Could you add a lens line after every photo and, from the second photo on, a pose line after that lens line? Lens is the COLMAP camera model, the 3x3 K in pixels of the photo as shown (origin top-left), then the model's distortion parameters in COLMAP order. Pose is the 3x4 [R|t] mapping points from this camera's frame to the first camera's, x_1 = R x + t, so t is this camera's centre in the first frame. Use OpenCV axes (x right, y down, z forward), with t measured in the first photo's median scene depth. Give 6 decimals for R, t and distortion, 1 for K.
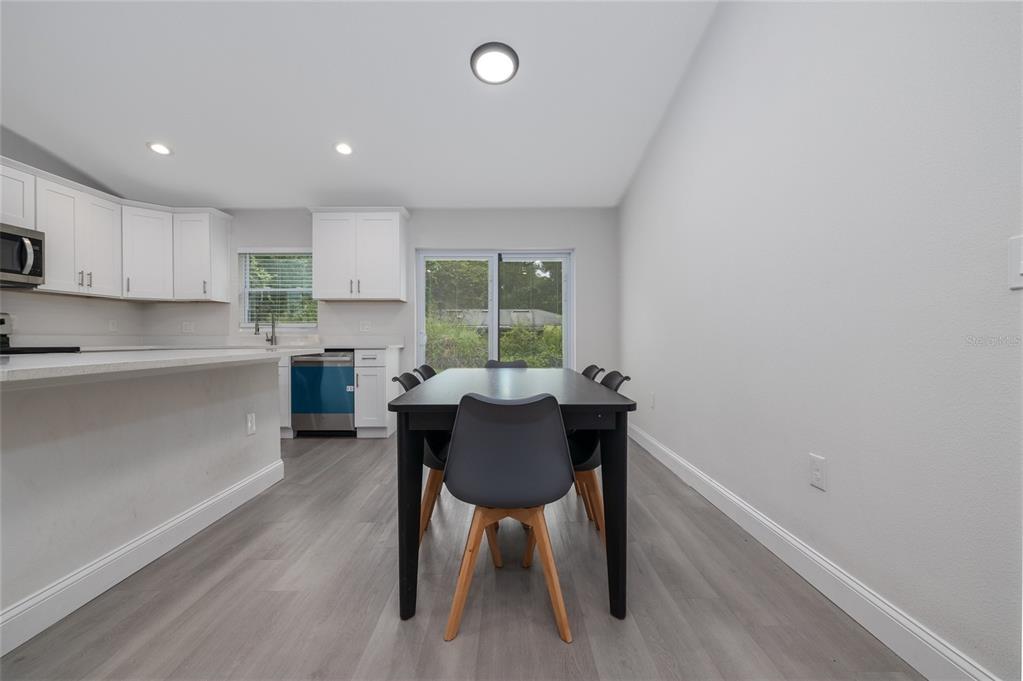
lens RADIAL K [[433.3, 0, 511.5], [0, 433.3, 340.5], [0, 0, 1]] dist [-0.008395, -0.000024]
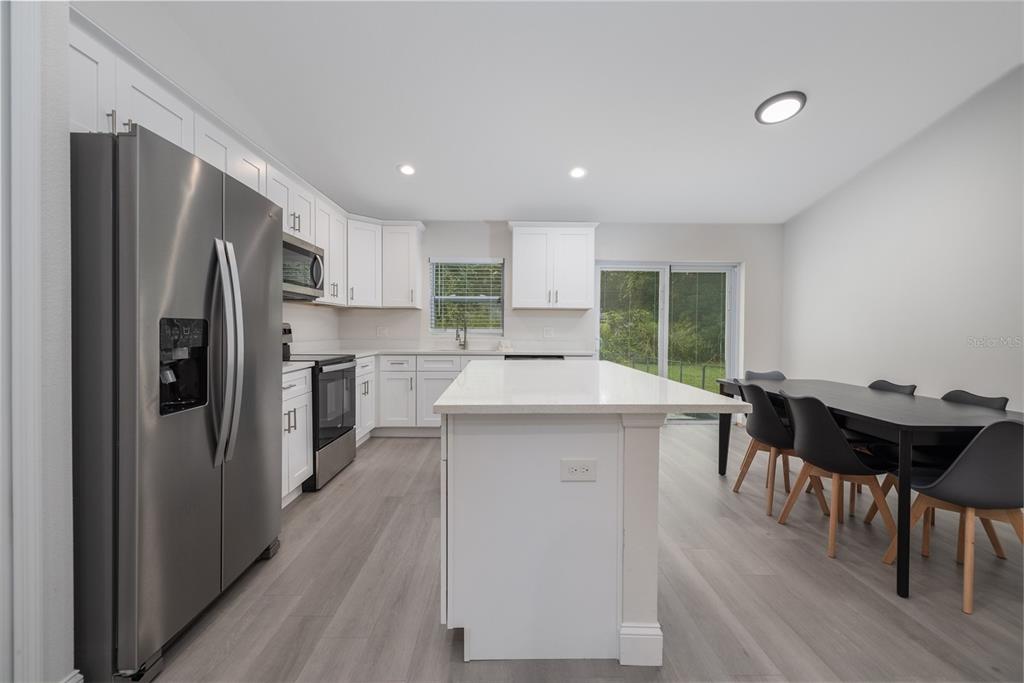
lens RADIAL K [[445.3, 0, 504.9], [0, 445.3, 337.7], [0, 0, 1]] dist [0.003087, 0.000199]
pose [[0.999949, 0.010094, -0.000517, -0.475290], [-0.010085, 0.999841, 0.014692, -0.037364], [0.000665, -0.014686, 0.999892, -0.102723]]
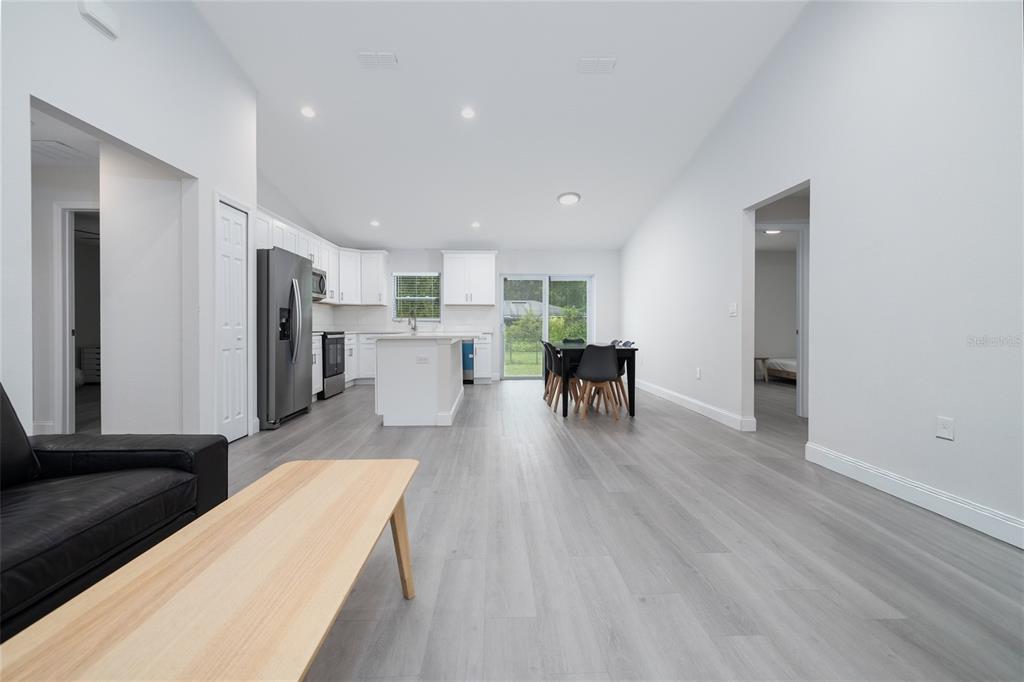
lens RADIAL K [[445.4, 0, 507.4], [0, 445.4, 331.2], [0, 0, 1]] dist [0.000638, 0.000109]
pose [[0.999558, 0.002329, 0.029637, -0.259863], [-0.002455, 0.999988, 0.004211, 0.001988], [-0.029627, -0.004282, 0.999552, -0.761080]]
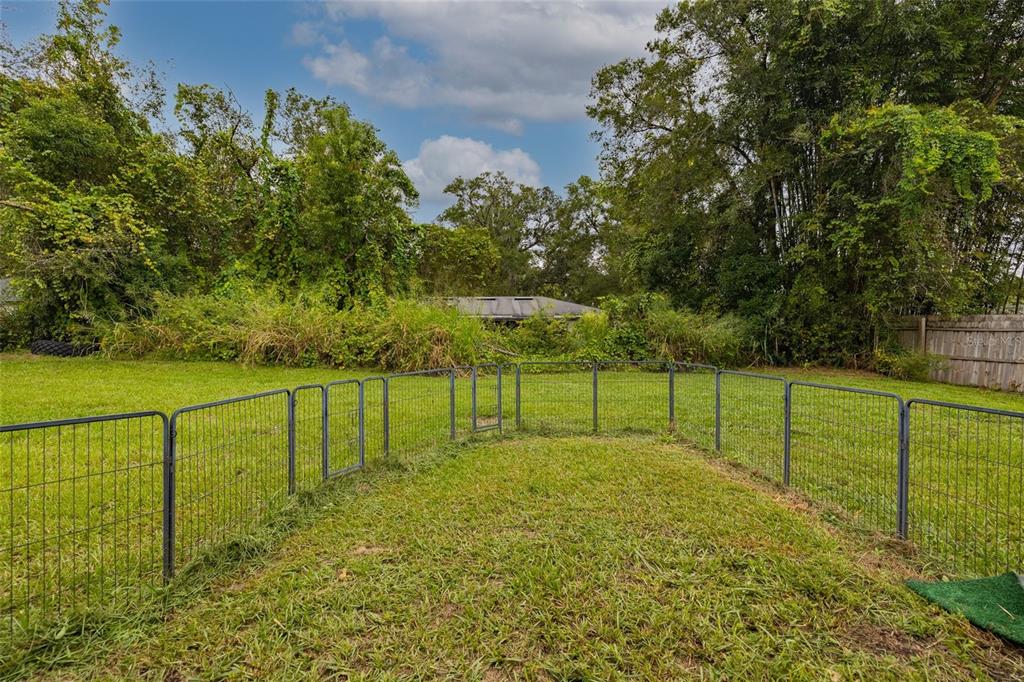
lens RADIAL K [[433.7, 0, 512.0], [0, 433.7, 341.0], [0, 0, 1]] dist [-0.008395, -0.000024]
pose [[0.999502, -0.004423, 0.031249, -0.210919], [0.003860, 0.999830, 0.018026, 0.003771], [-0.031324, -0.017896, 0.999349, 1.256873]]
